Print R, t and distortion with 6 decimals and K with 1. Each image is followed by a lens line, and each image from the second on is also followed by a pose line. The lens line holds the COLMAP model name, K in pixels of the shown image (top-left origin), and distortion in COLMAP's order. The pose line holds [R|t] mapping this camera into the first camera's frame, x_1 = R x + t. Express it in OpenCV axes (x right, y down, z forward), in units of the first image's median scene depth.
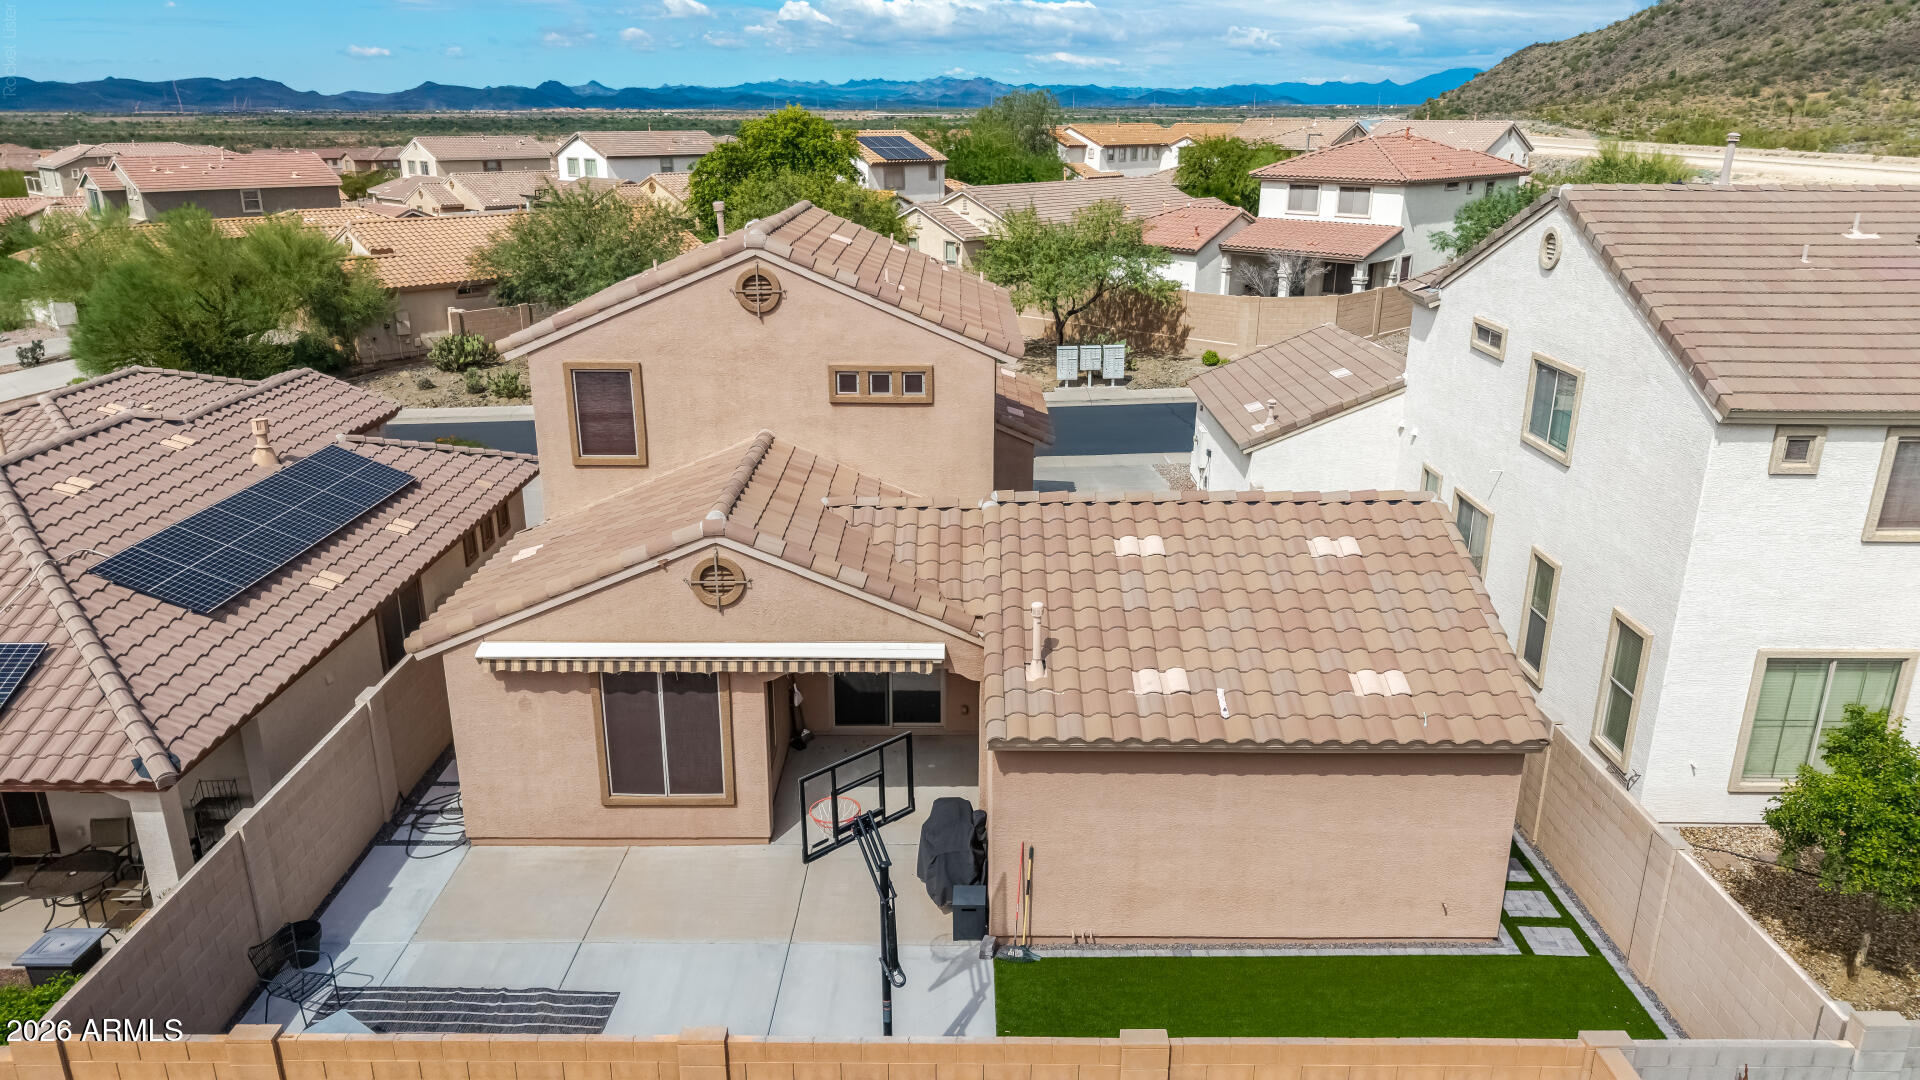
lens RADIAL K [[1290.9, 0, 962.5], [0, 1290.9, 538.4], [0, 0, 1]] dist [0.019890, -0.020179]
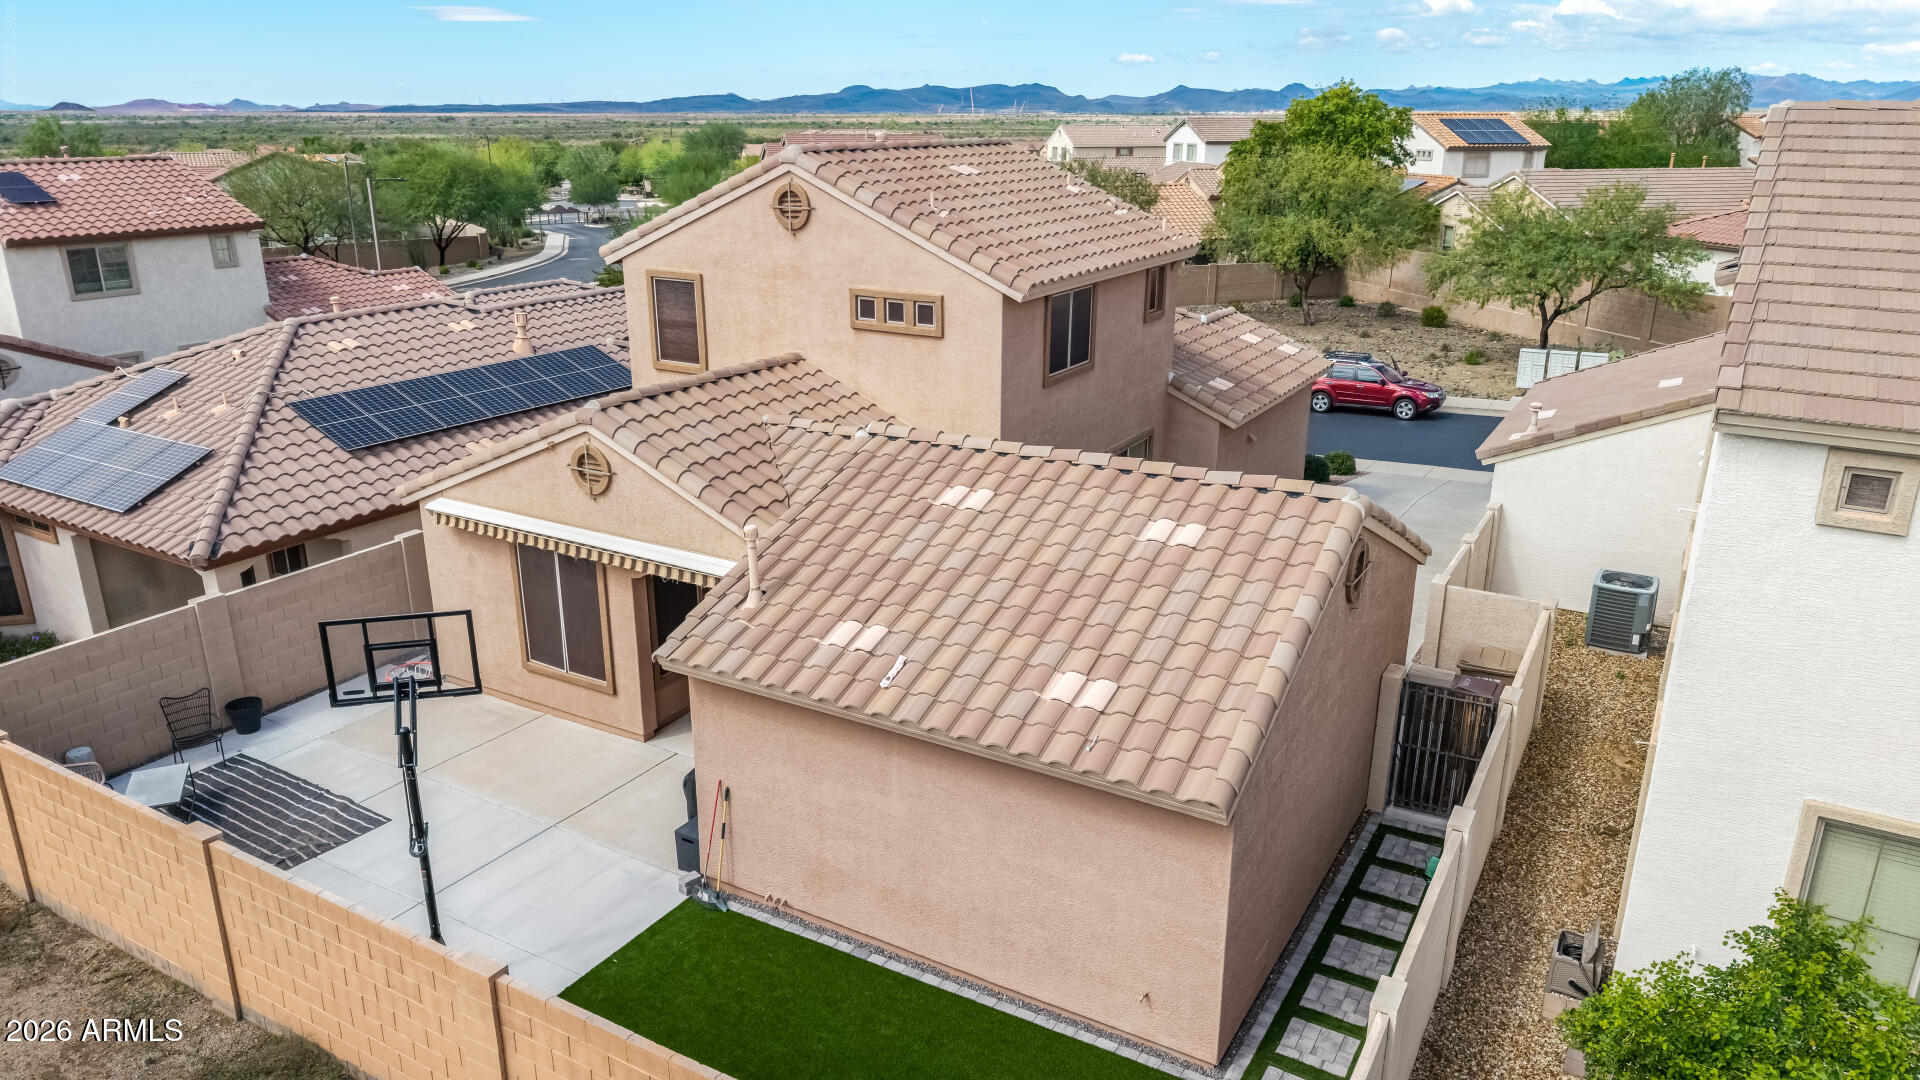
lens RADIAL K [[1290.9, 0, 961.0], [0, 1290.9, 546.5], [0, 0, 1]] dist [0.019890, -0.020179]
pose [[0.862635, 0.161814, -0.479247, 0.508330], [-0.159834, 0.986106, 0.045252, -0.000544], [0.479911, 0.037564, 0.876513, 0.217488]]
